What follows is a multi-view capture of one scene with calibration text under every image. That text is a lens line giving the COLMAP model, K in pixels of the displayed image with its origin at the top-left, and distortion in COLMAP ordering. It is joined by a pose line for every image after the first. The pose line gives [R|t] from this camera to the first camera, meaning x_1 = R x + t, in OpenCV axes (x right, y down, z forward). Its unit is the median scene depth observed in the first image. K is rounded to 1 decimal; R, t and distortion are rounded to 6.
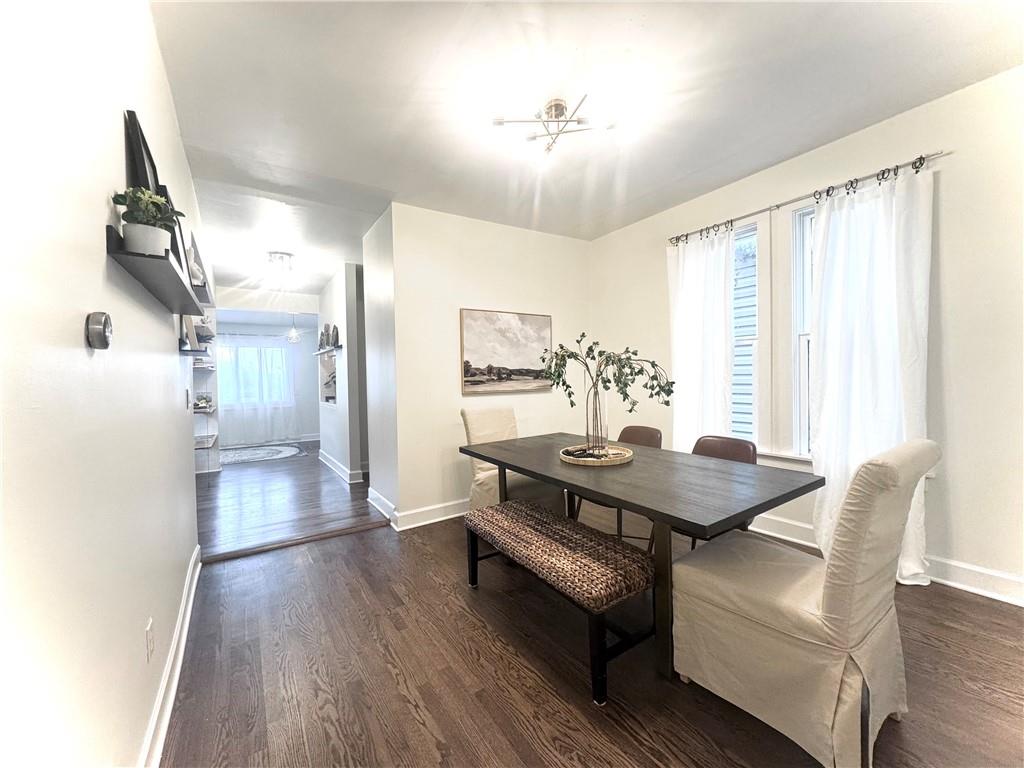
lens RADIAL K [[407.0, 0, 517.6], [0, 407.0, 382.5], [0, 0, 1]] dist [-0.002642, 0.001206]
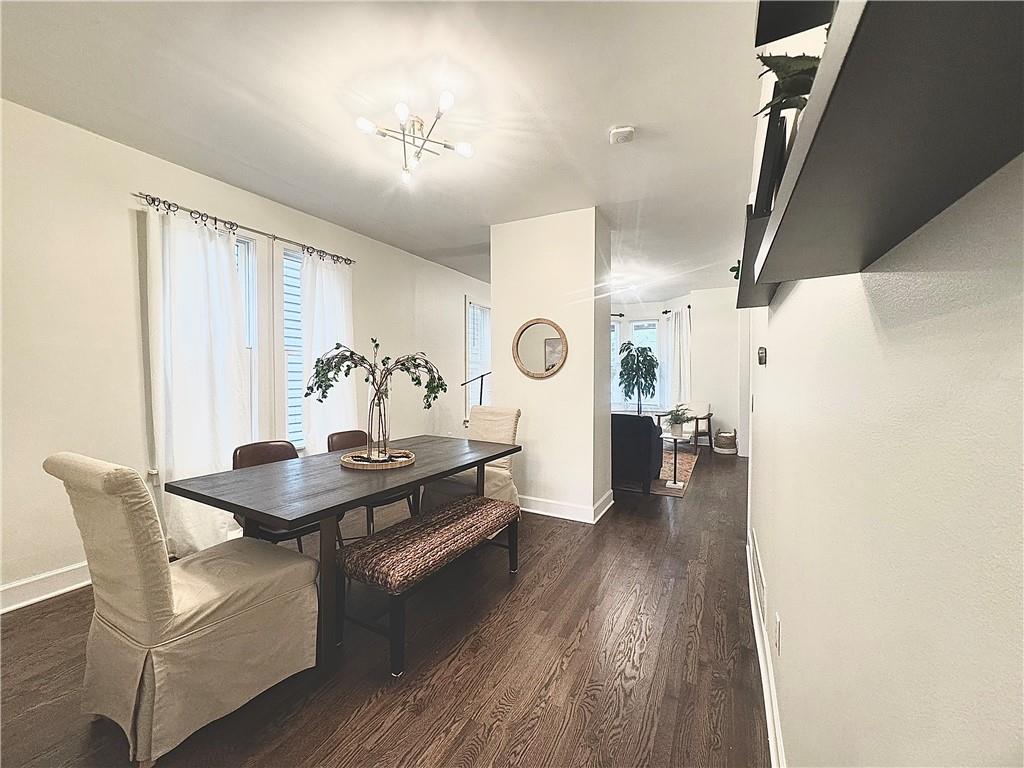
lens RADIAL K [[407.0, 0, 505.4], [0, 407.0, 380.5], [0, 0, 1]] dist [-0.002642, 0.001206]
pose [[-0.464110, 0.010756, 0.885712, -1.033658], [0.017280, 0.999846, -0.003087, -0.012372], [-0.885609, 0.013872, -0.464224, 1.429166]]
